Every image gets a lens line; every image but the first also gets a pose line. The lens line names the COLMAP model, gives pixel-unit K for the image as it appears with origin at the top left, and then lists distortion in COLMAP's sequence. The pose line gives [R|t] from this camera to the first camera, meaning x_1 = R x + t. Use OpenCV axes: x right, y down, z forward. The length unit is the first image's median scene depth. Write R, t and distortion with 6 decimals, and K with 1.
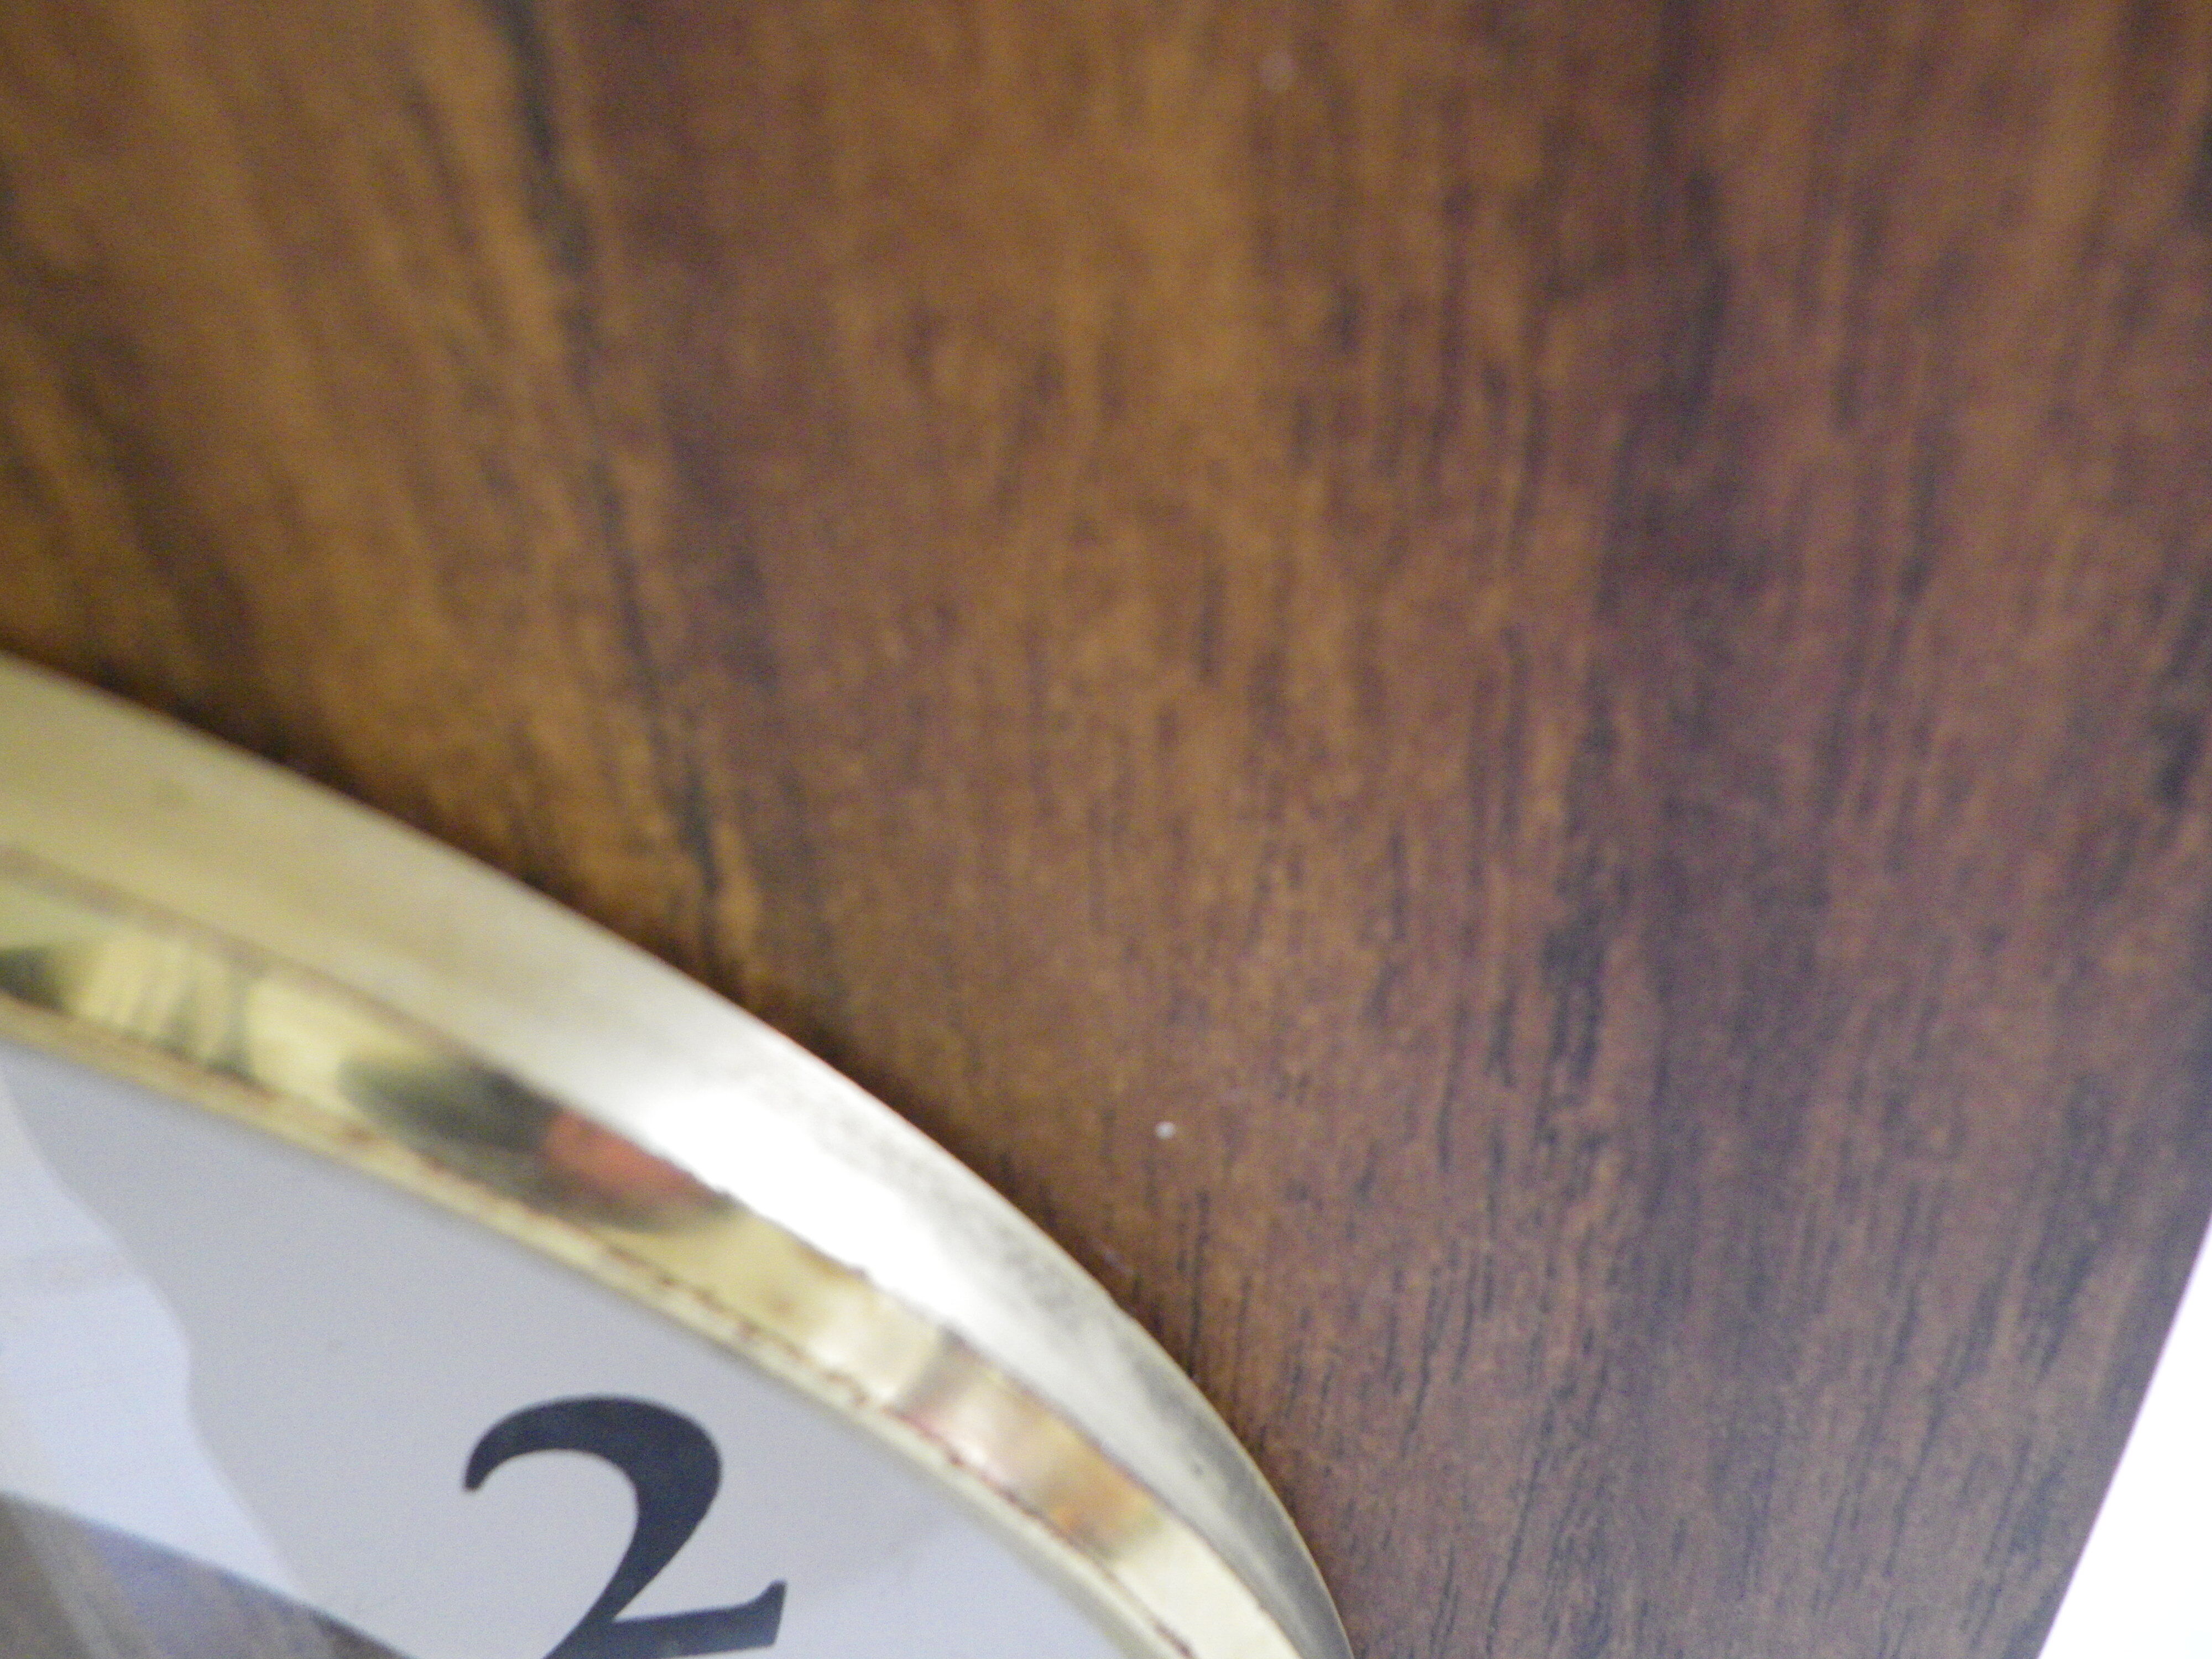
lens RADIAL K [[1682.1, 0, 1105.5], [0, 1682.1, 815.9], [0, 0, 1]] dist [-0.001632, 0.007251]
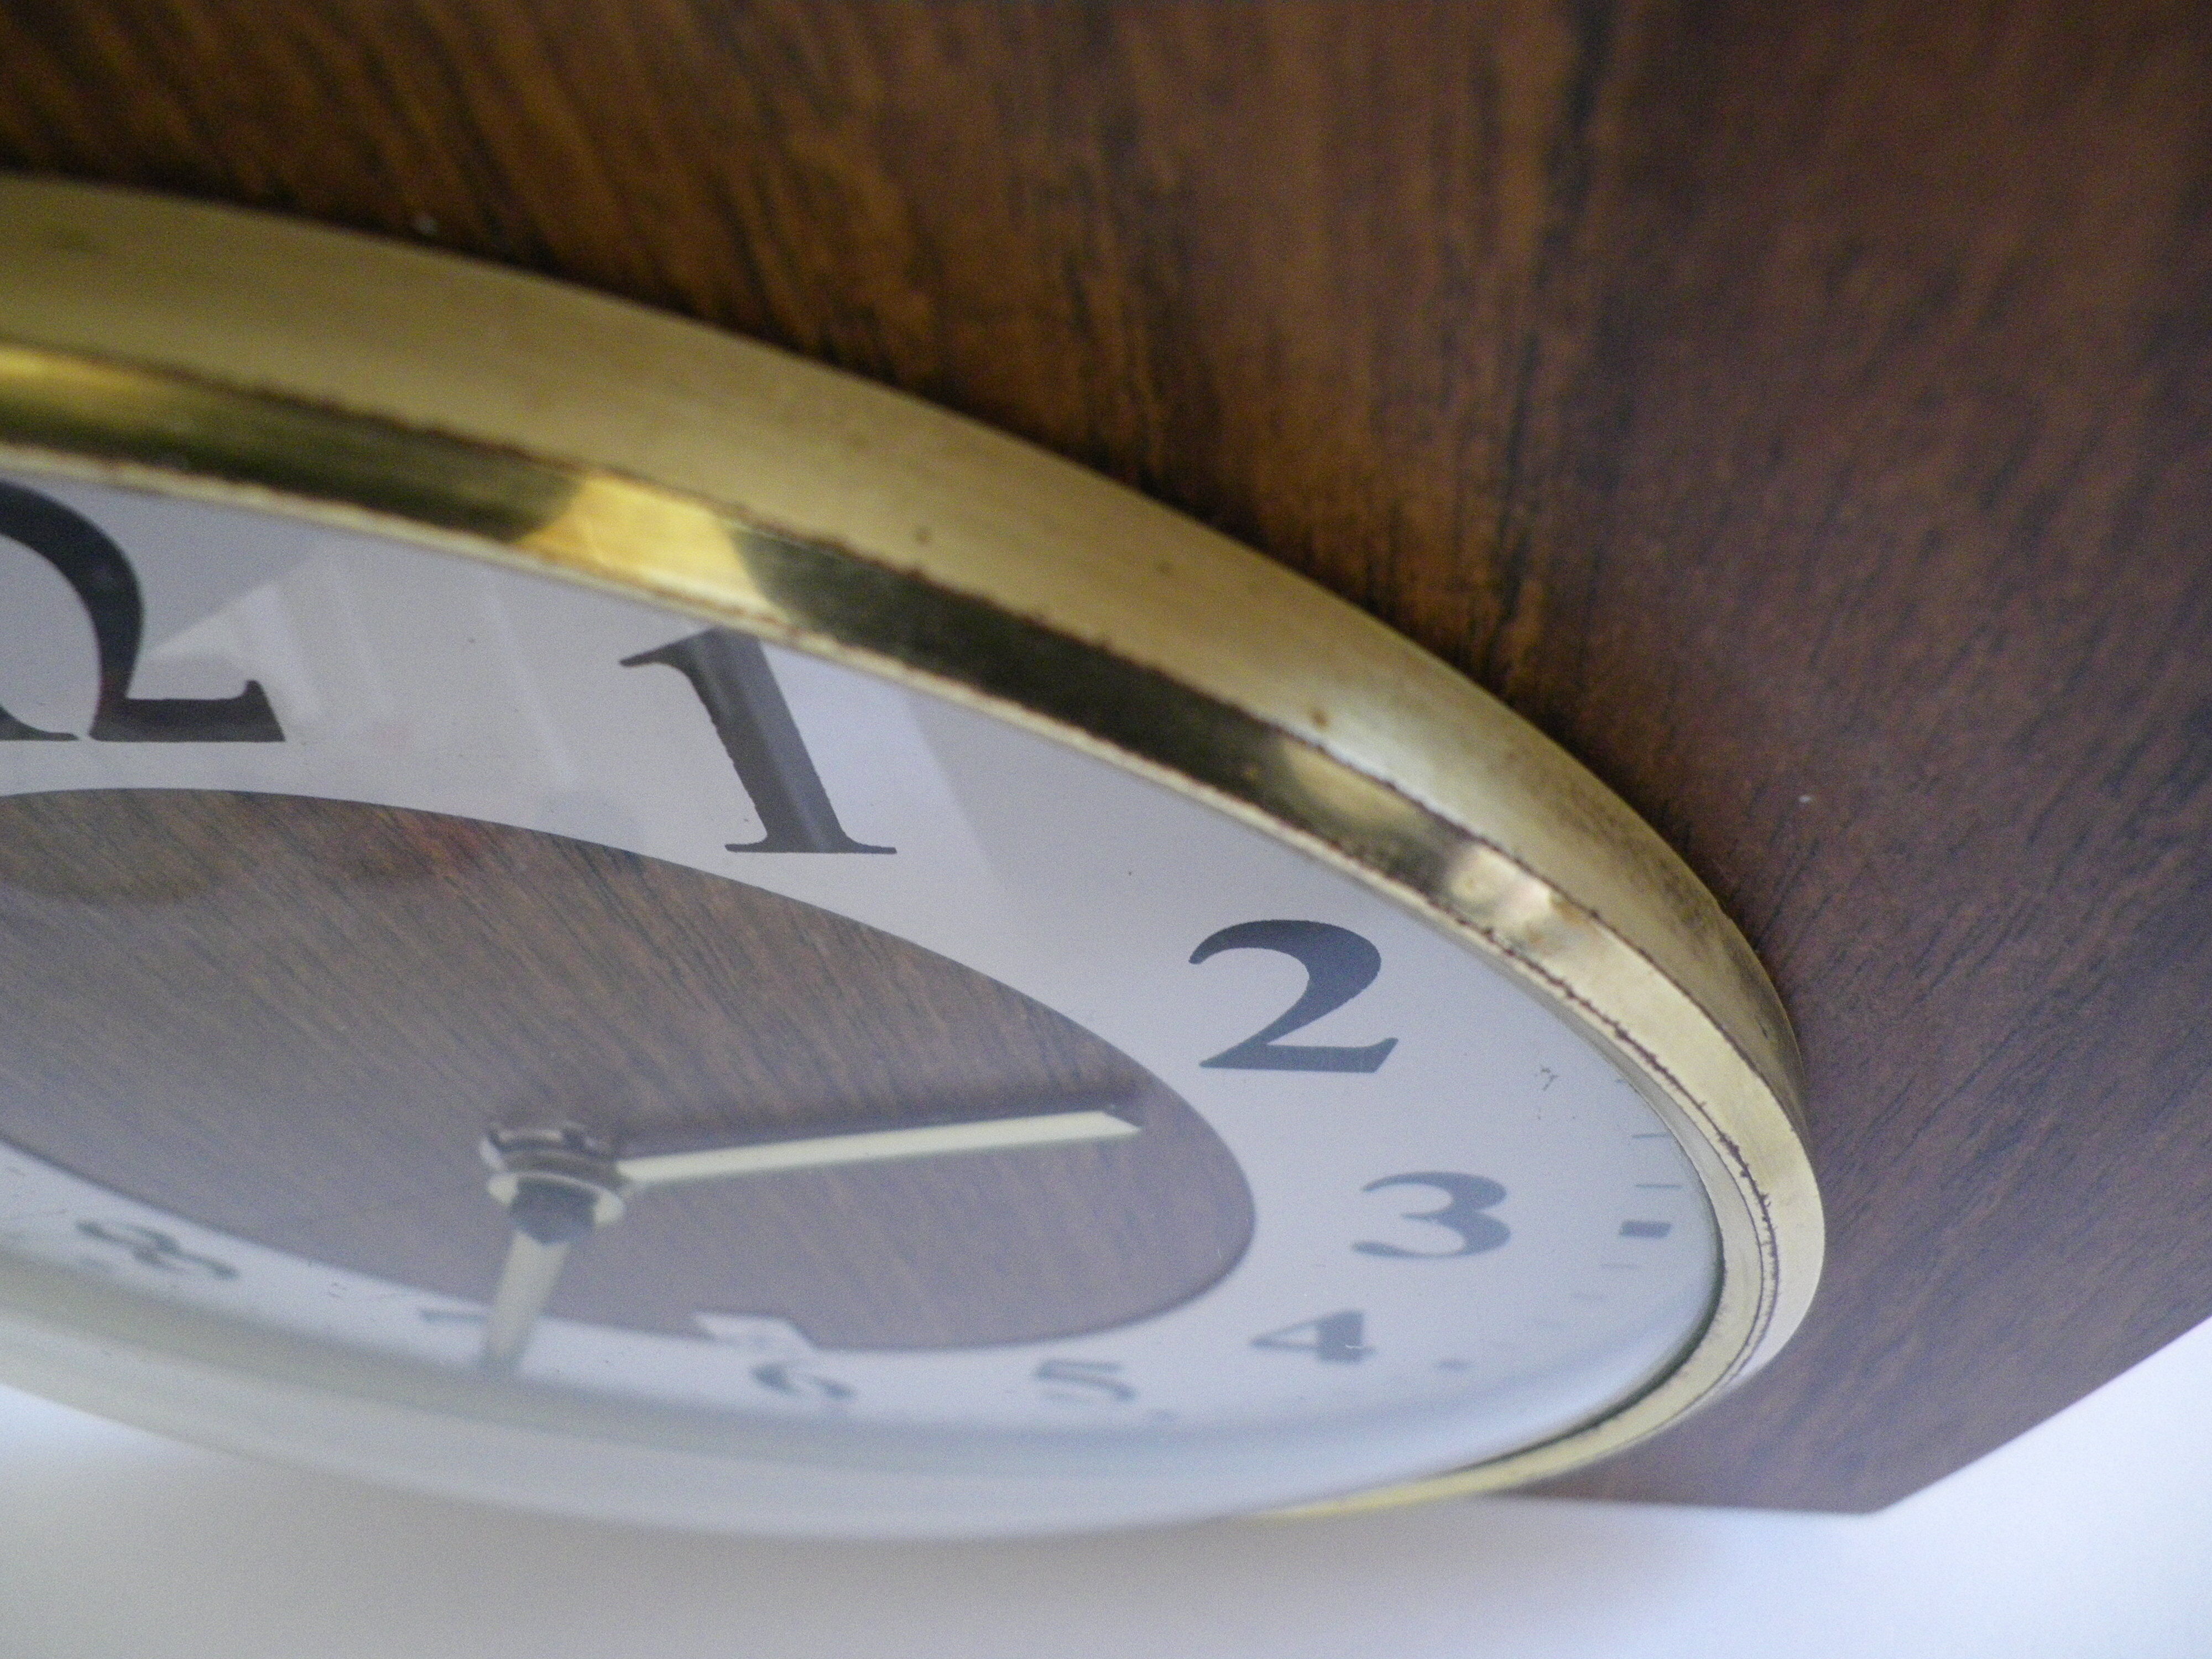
lens RADIAL K [[1682.1, 0, 1107.7], [0, 1682.1, 824.0], [0, 0, 1]] dist [-0.001632, 0.007251]
pose [[0.983074, 0.115680, -0.142070, -0.330369], [-0.048721, 0.912597, 0.405948, -0.310151], [0.176613, -0.392155, 0.902786, -0.241401]]
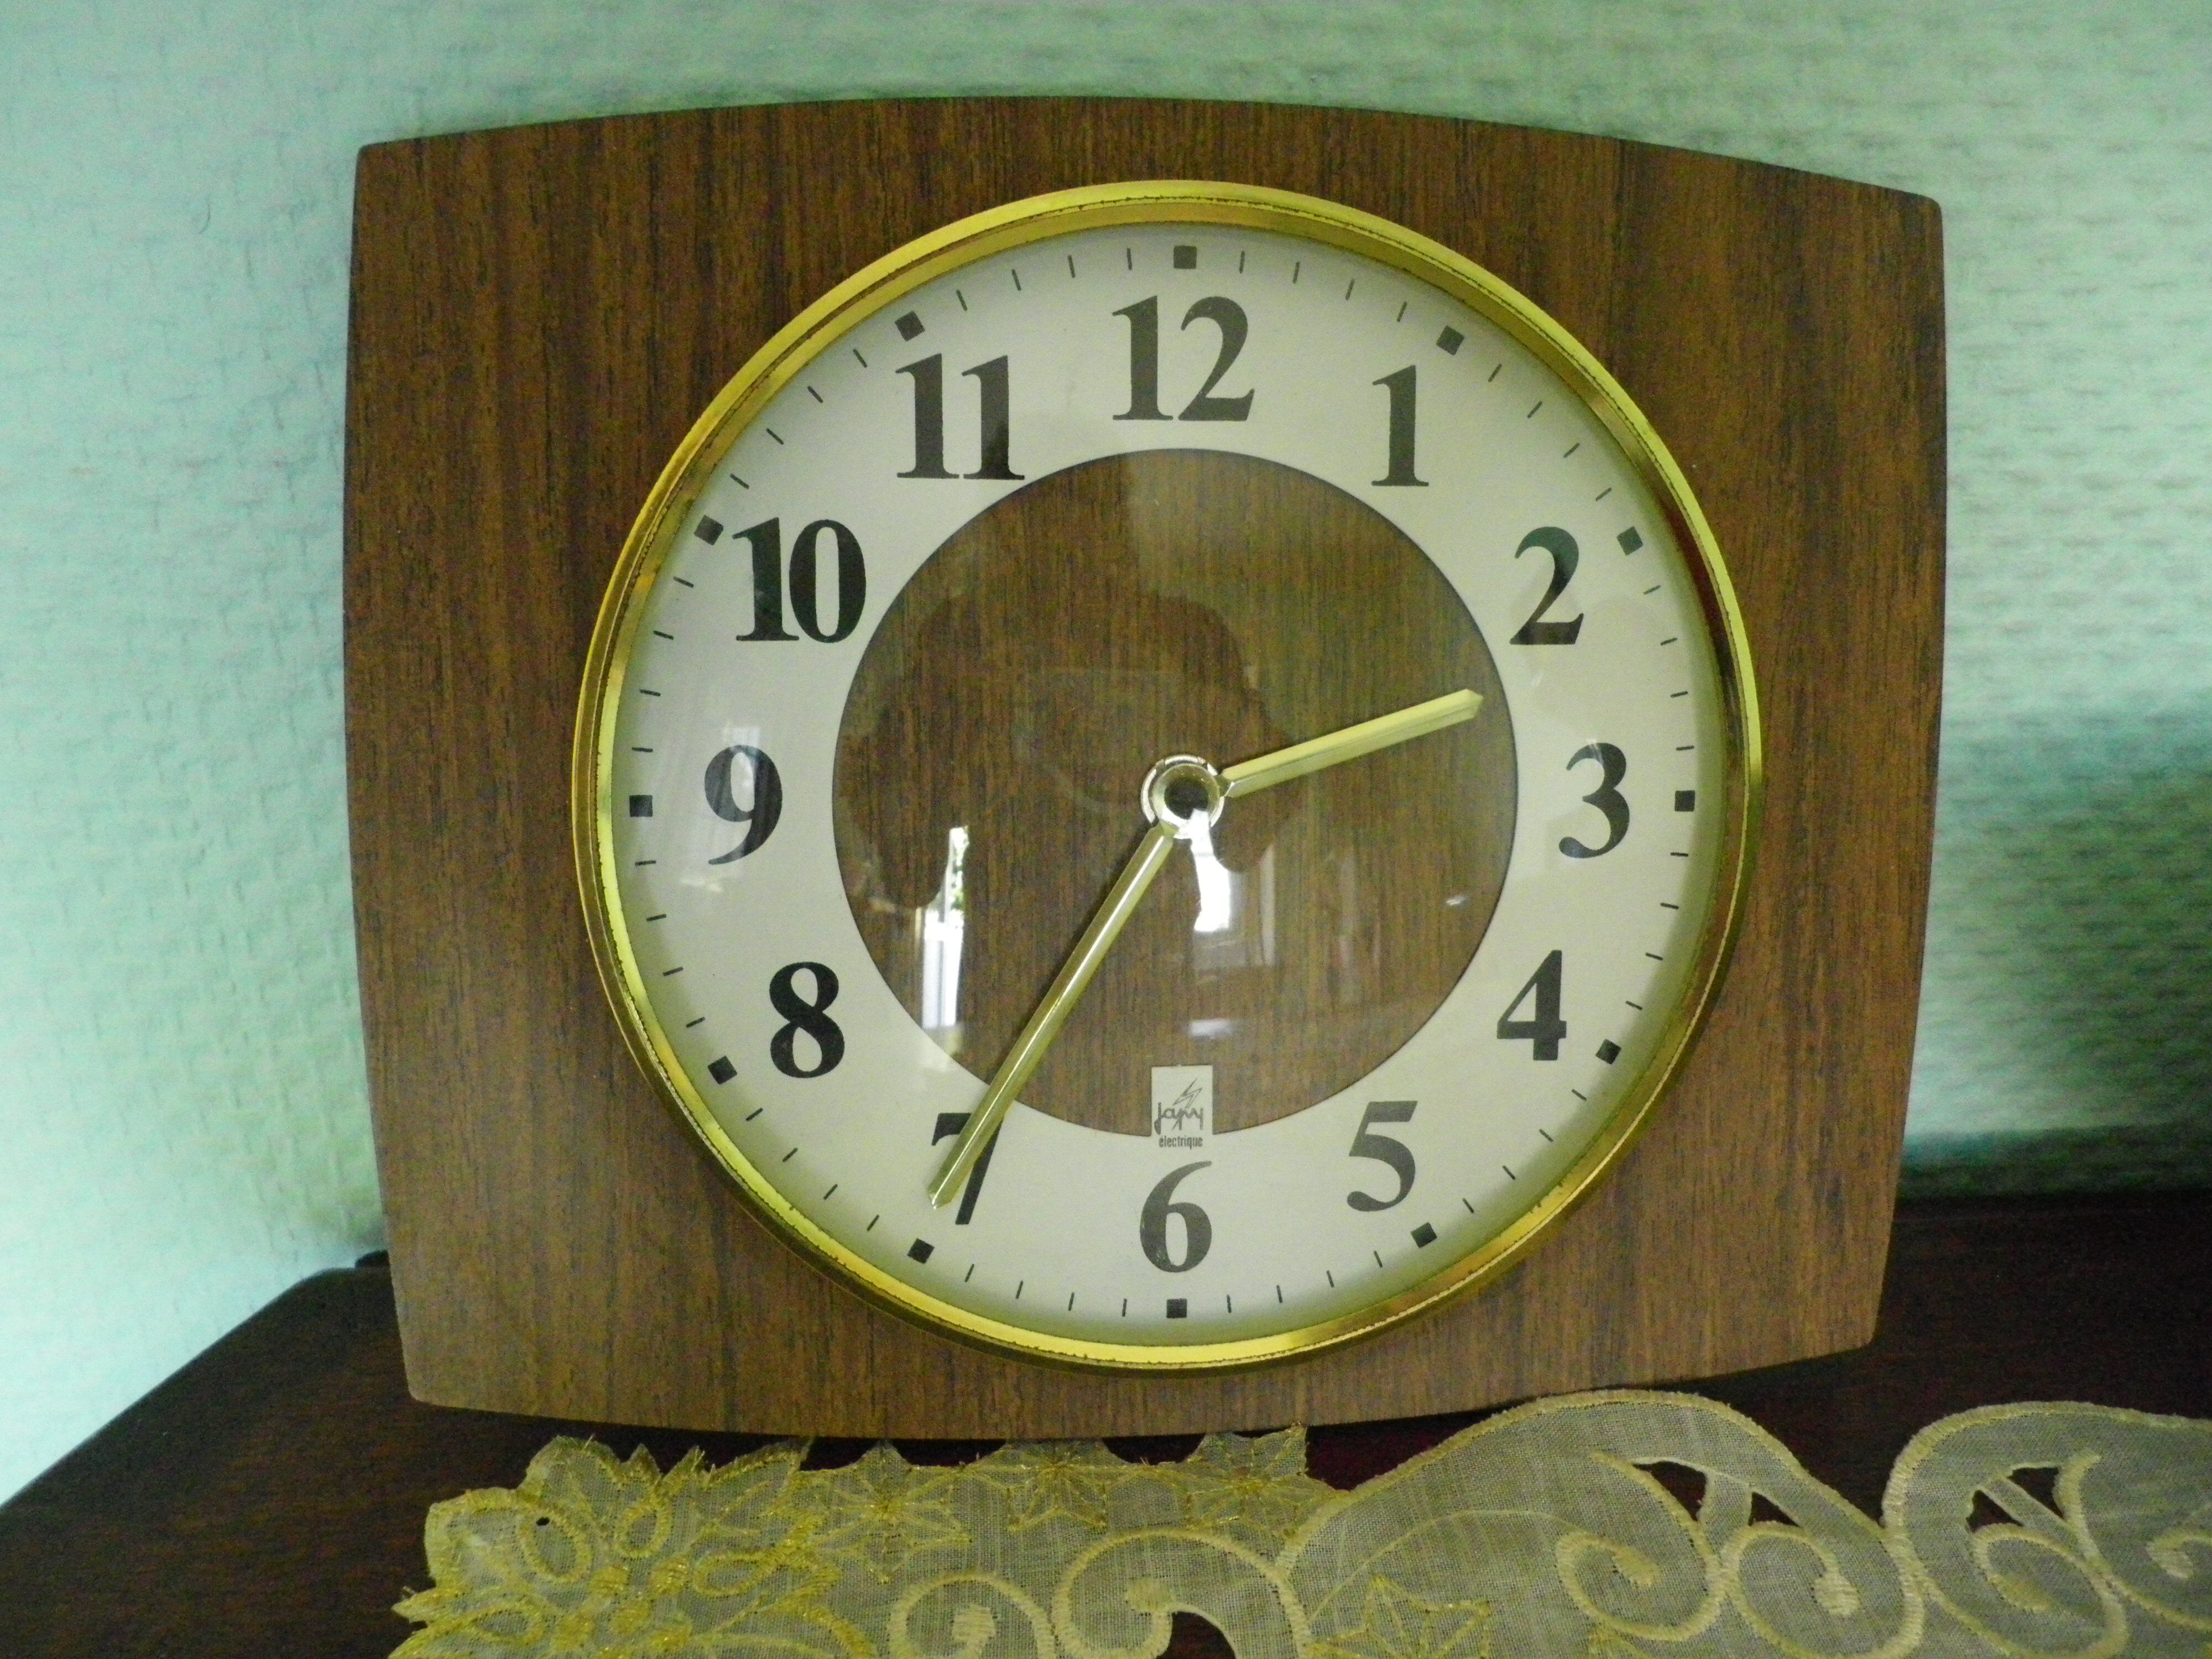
lens RADIAL K [[1682.1, 0, 1109.5], [0, 1682.1, 825.0], [0, 0, 1]] dist [-0.001632, 0.007251]
pose [[0.997047, 0.064795, 0.041223, -1.772141], [-0.038064, 0.883160, -0.467526, 3.454274], [-0.066700, 0.464576, 0.883018, -2.551350]]
